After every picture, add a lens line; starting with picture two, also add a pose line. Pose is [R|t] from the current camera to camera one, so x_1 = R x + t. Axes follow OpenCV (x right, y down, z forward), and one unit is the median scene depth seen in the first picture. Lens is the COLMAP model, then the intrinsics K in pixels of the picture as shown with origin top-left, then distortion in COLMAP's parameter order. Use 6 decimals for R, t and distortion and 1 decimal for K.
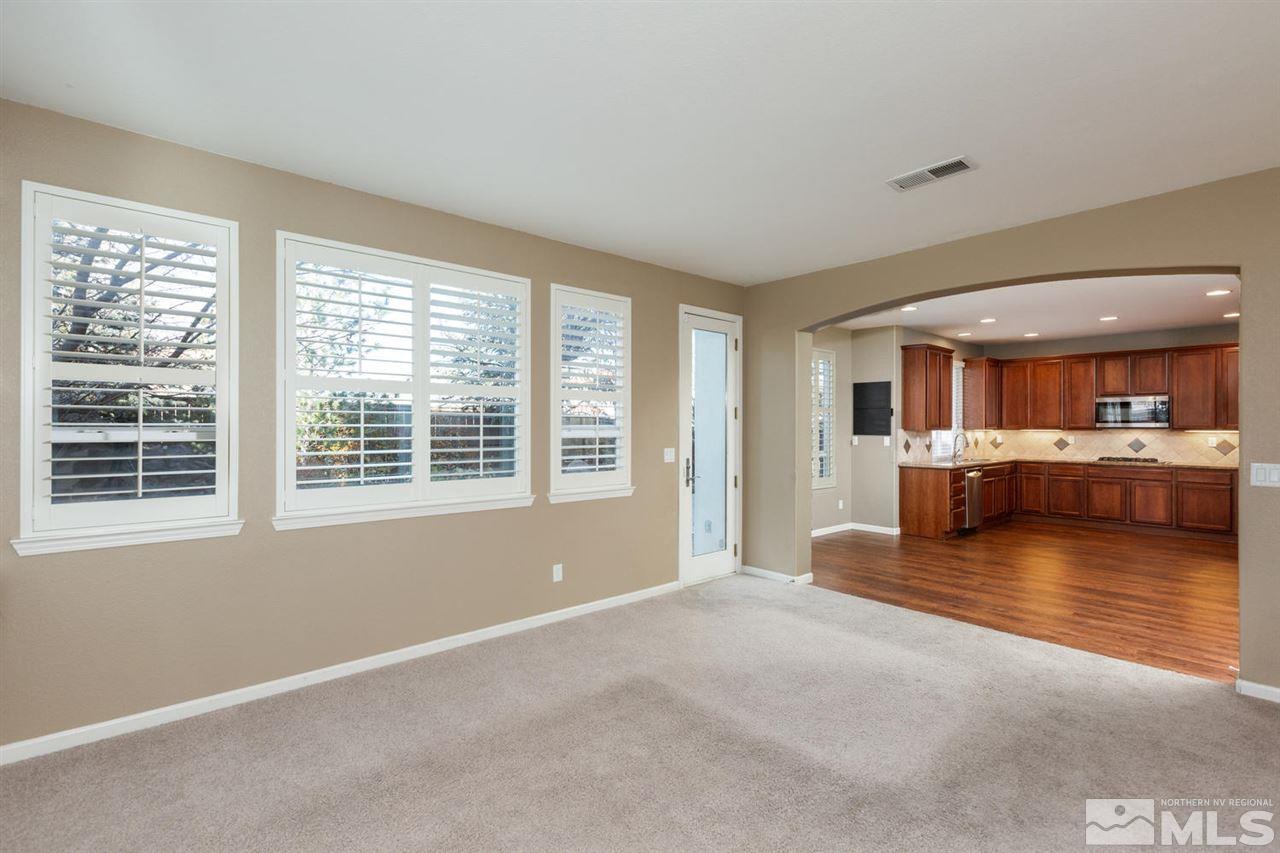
lens RADIAL K [[578.3, 0, 640.0], [0, 578.3, 426.5], [0, 0, 1]] dist [-0.002394, -0.000599]
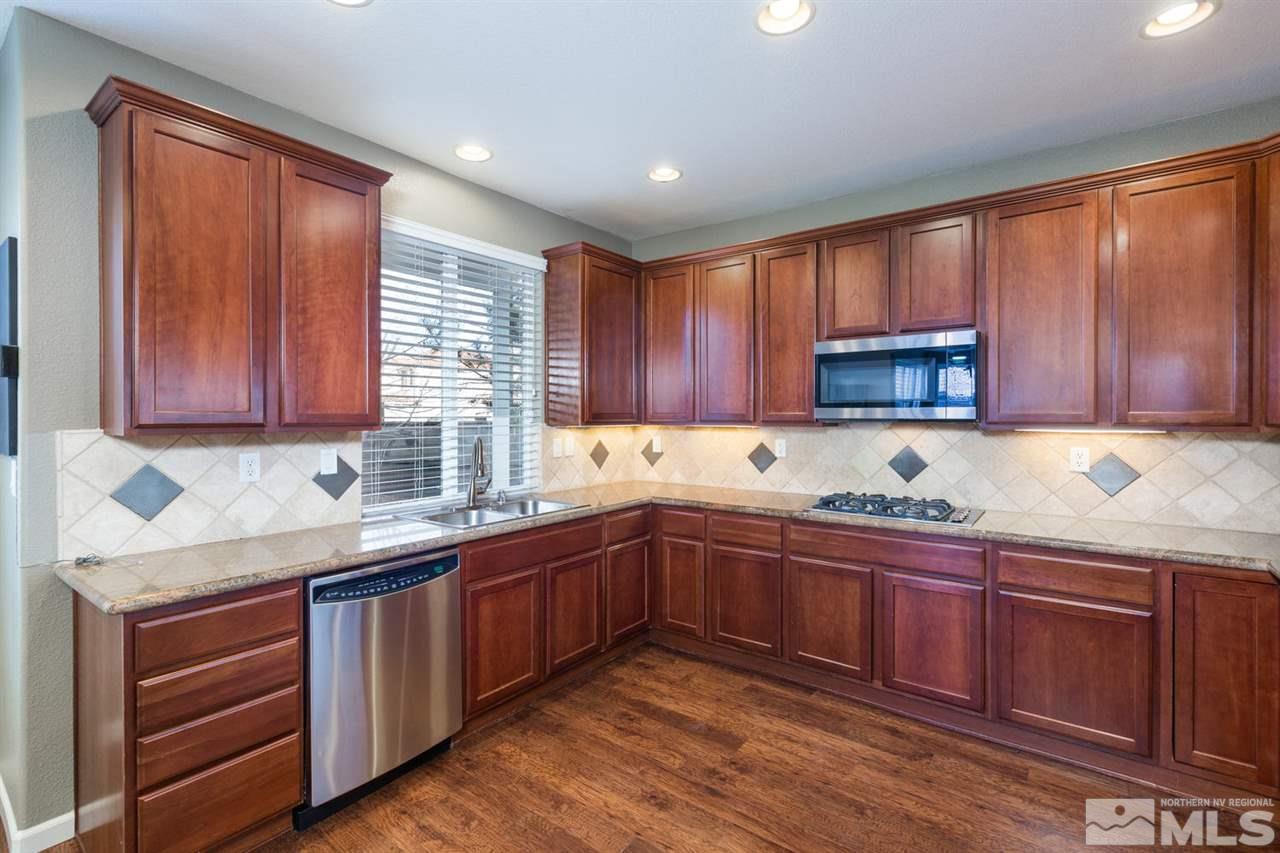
lens RADIAL K [[572.8, 0, 637.5], [0, 572.8, 419.6], [0, 0, 1]] dist [0.001622, -0.000399]
pose [[0.978999, -0.003991, 0.203827, 0.640152], [0.002652, 0.999973, 0.006842, -0.001321], [-0.203849, -0.006158, 0.978983, 0.697137]]
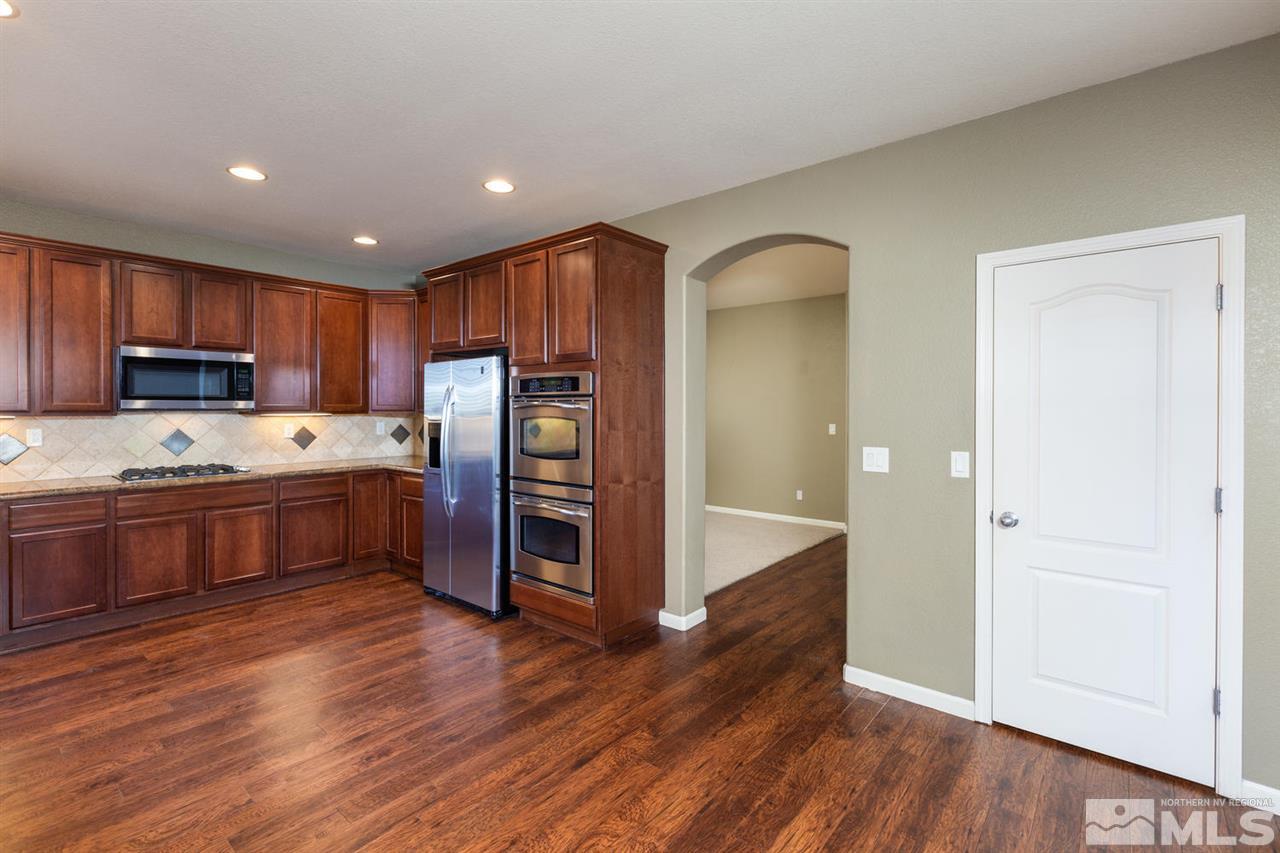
lens RADIAL K [[572.4, 0, 638.4], [0, 572.4, 409.4], [0, 0, 1]] dist [0.001323, -0.000681]
pose [[-0.157355, -0.008389, 0.987507, 0.285031], [-0.001246, 0.999965, 0.008297, -0.002973], [-0.987541, 0.000075, -0.157359, 0.707018]]
